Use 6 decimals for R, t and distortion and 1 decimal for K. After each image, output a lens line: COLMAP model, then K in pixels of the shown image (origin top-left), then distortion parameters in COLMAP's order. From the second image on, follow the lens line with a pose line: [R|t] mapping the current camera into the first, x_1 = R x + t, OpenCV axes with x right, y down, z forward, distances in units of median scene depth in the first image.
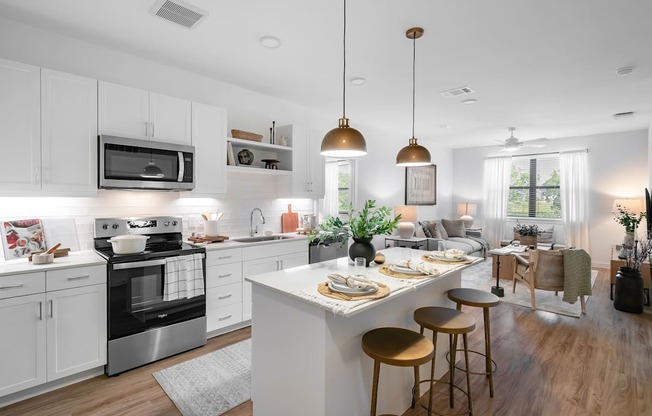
lens RADIAL K [[313.3, 0, 322.7], [0, 313.3, 202.2], [0, 0, 1]] dist [-0.014700, 0.000104]
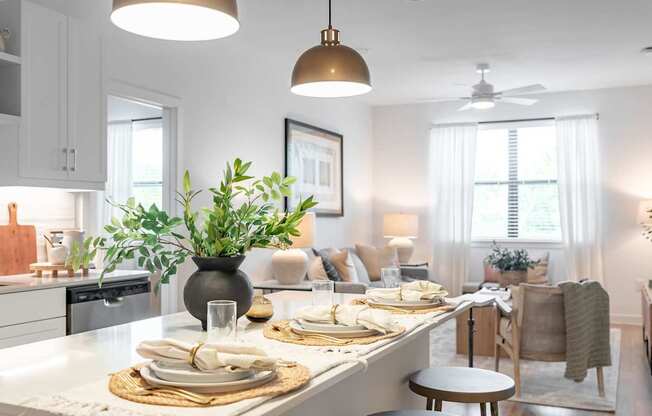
lens RADIAL K [[644.0, 0, 326.7], [0, 644.0, 208.8], [0, 0, 1]] dist [-0.003439, 0.000000]
pose [[0.937966, 0.000248, 0.346726, -0.016449], [0.012464, 0.999329, -0.034433, 0.049300], [-0.346502, 0.036618, 0.937334, 0.112342]]
